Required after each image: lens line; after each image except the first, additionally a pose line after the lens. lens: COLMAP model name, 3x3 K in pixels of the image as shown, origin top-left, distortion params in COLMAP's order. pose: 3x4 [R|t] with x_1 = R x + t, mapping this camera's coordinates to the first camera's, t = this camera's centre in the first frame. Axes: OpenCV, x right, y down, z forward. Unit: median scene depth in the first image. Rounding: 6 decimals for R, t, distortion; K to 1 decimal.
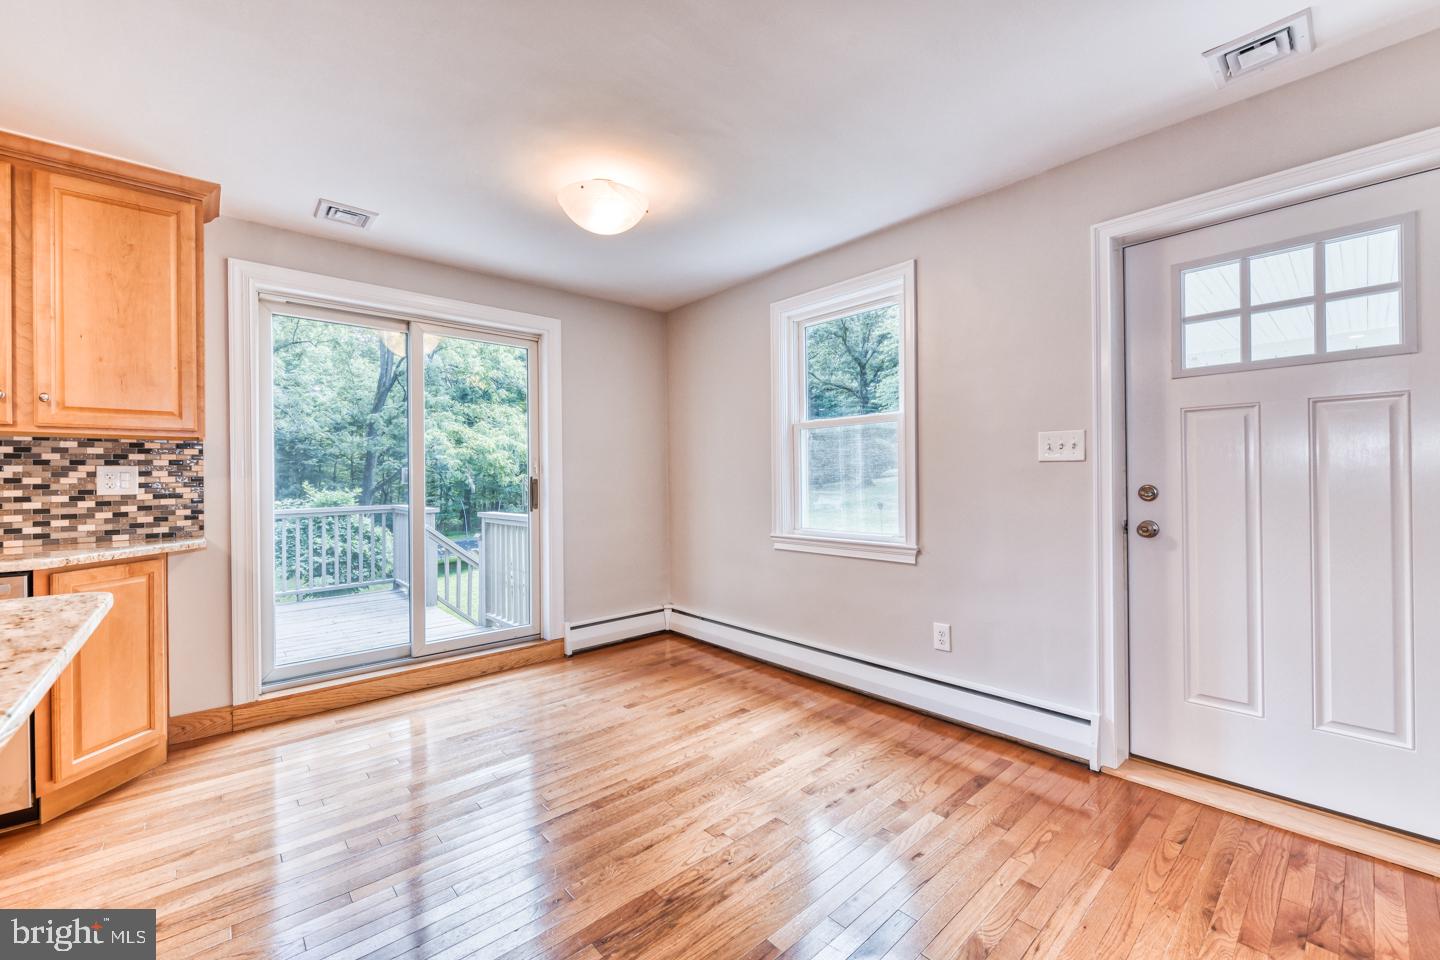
lens RADIAL K [[589.7, 0, 721.9], [0, 589.7, 477.5], [0, 0, 1]] dist [0.006419, -0.002009]
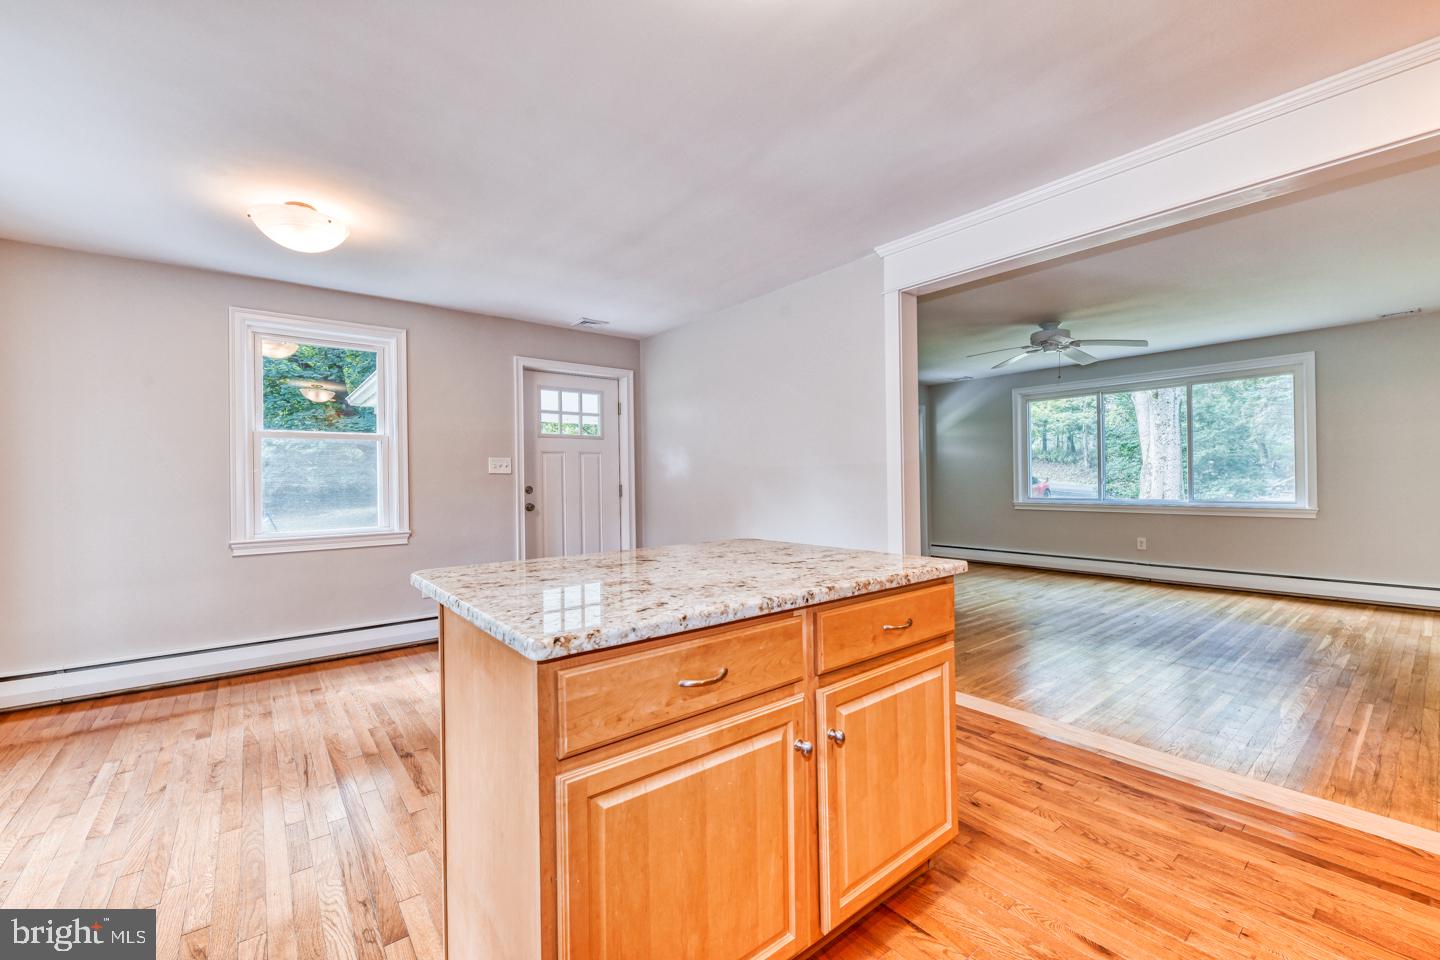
lens RADIAL K [[589.7, 0, 724.6], [0, 589.7, 484.0], [0, 0, 1]] dist [0.006419, -0.002009]
pose [[0.050347, -0.002461, 0.998729, -1.282319], [0.008176, 0.999964, 0.002052, 0.006825], [-0.998698, 0.008062, 0.050366, 0.190941]]
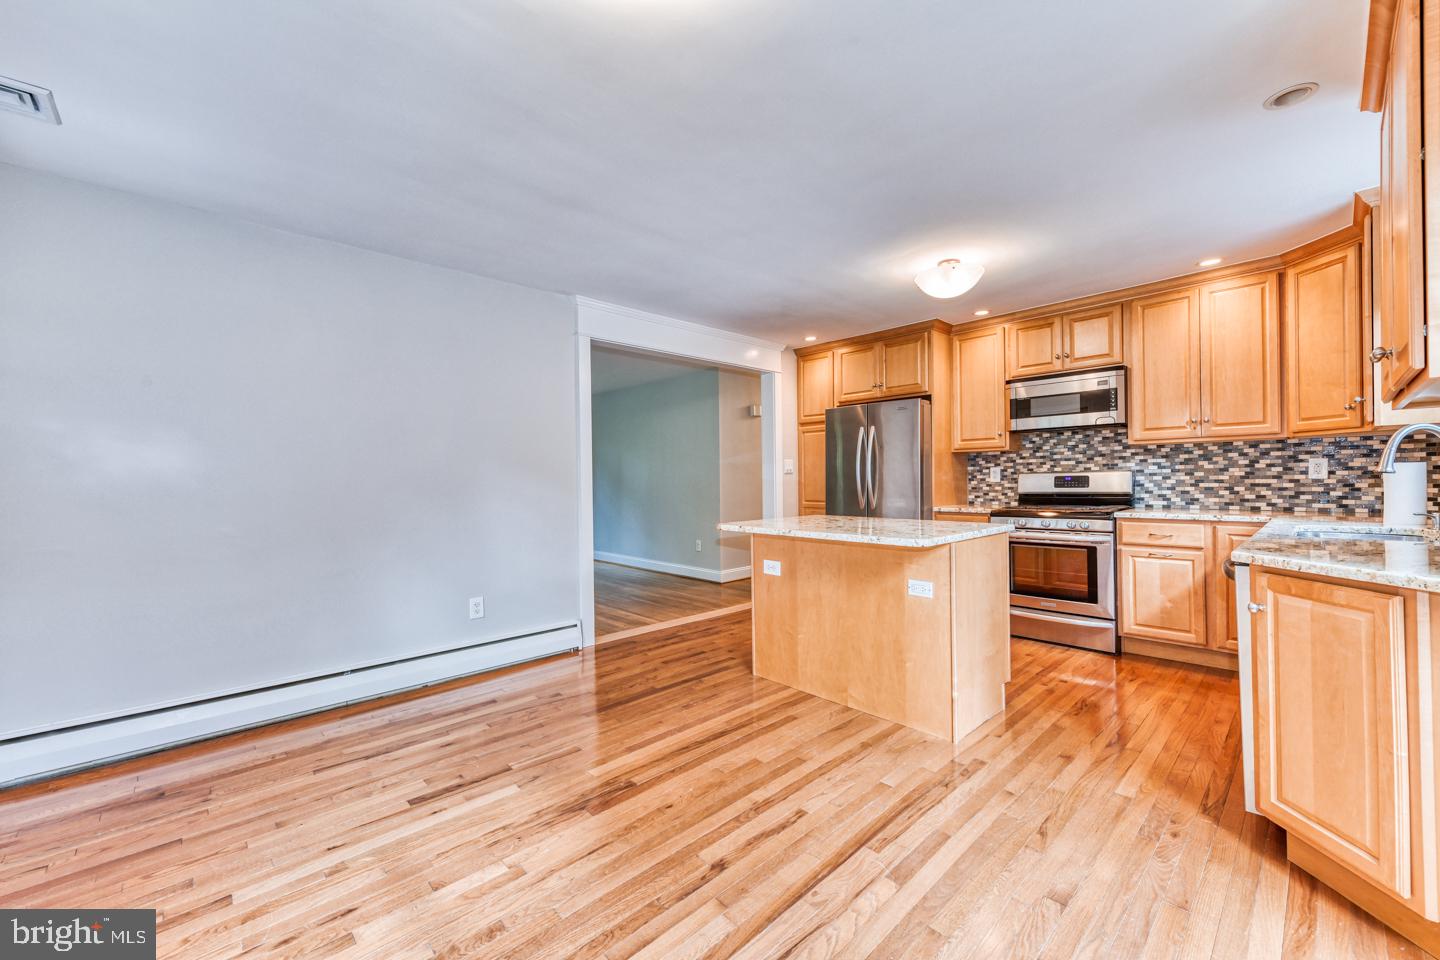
lens RADIAL K [[568.7, 0, 724.7], [0, 568.7, 476.8], [0, 0, 1]] dist [0.003330, -0.000291]
pose [[-0.999207, 0.024279, -0.031544, -0.256770], [0.024506, 0.999676, -0.006825, 0.005779], [0.031368, -0.007592, -0.999479, 1.529855]]
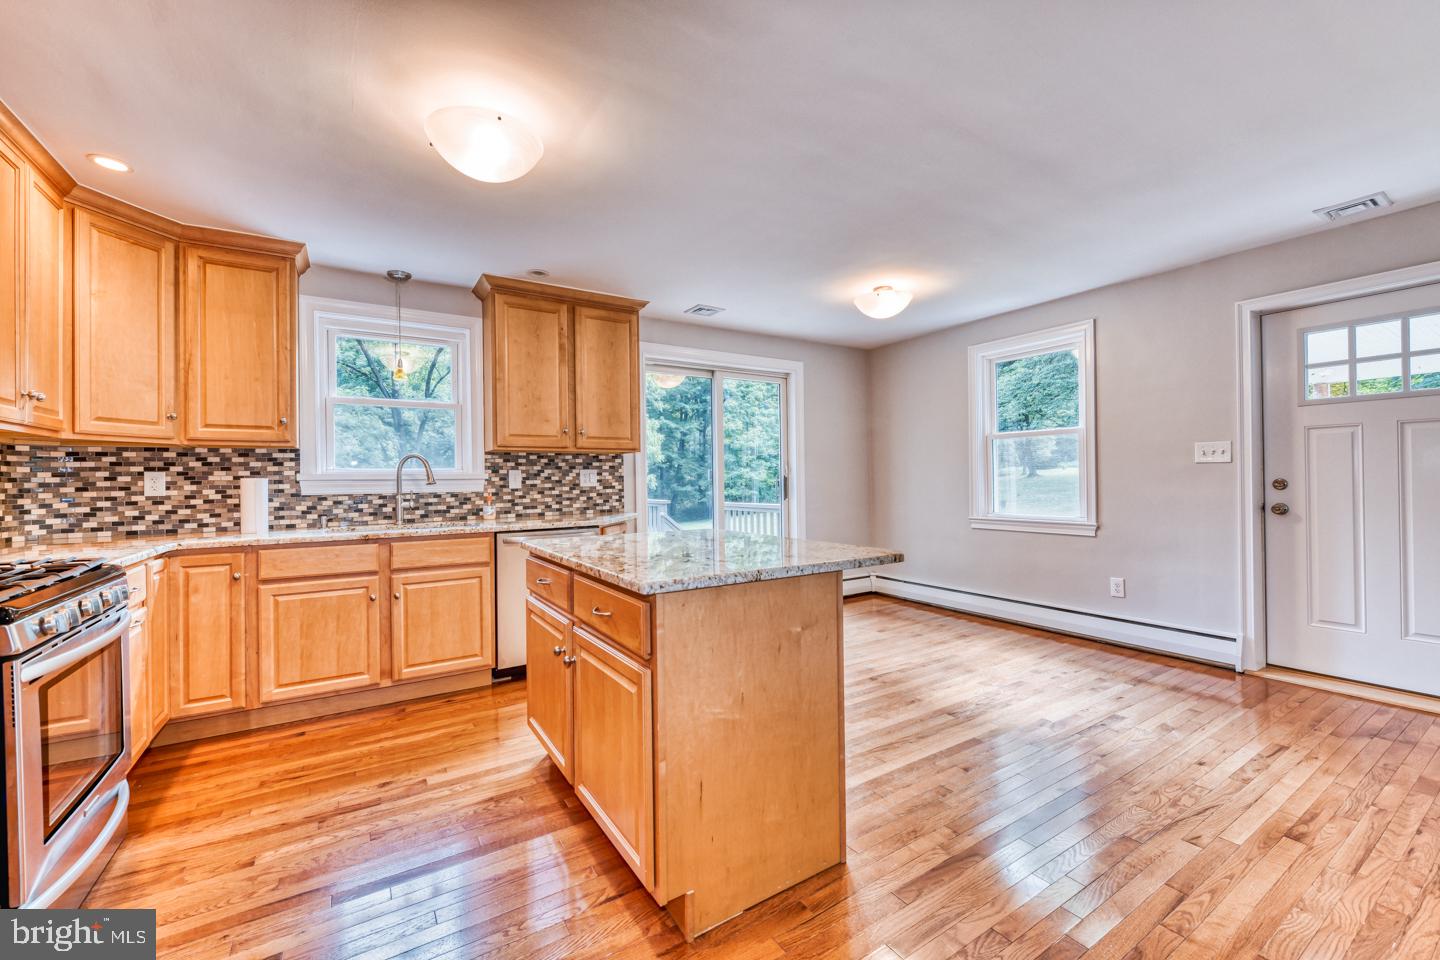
lens RADIAL K [[589.7, 0, 719.1], [0, 589.7, 477.5], [0, 0, 1]] dist [0.006419, -0.002009]
pose [[0.987062, -0.003355, -0.160304, -0.395283], [0.003489, 0.999994, 0.000558, 0.004041], [0.160301, -0.001110, 0.987068, -0.637653]]
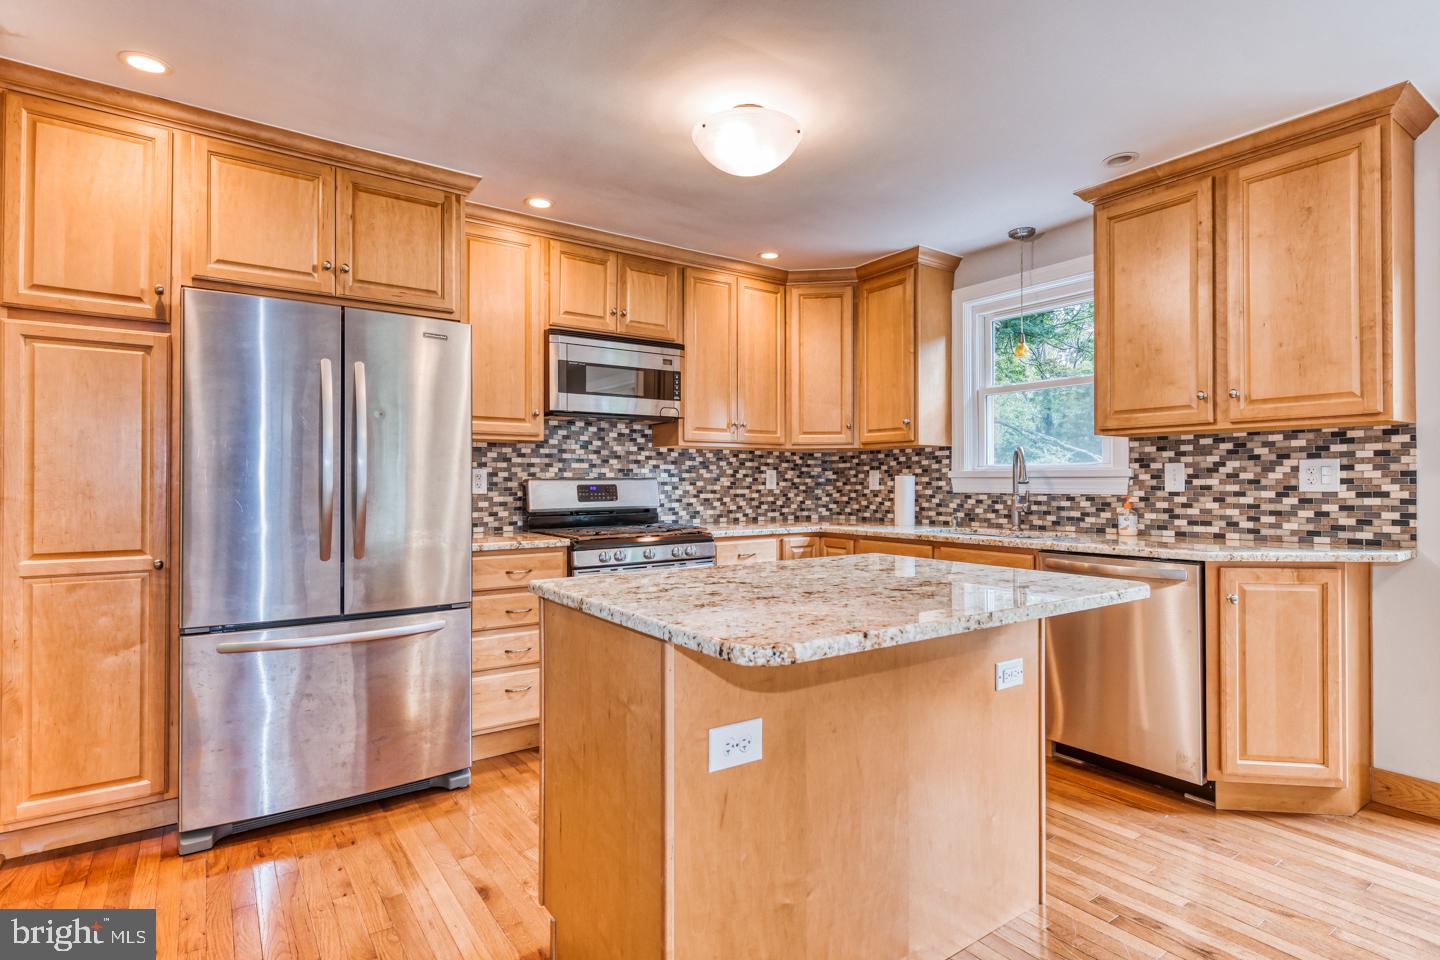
lens RADIAL K [[730.2, 0, 727.1], [0, 730.2, 482.2], [0, 0, 1]] dist [0.000771, -0.000808]
pose [[-0.106233, 0.010033, -0.994291, 0.170963], [0.006387, 0.999935, 0.009408, -0.000911], [0.994321, -0.005352, -0.106290, 0.243530]]
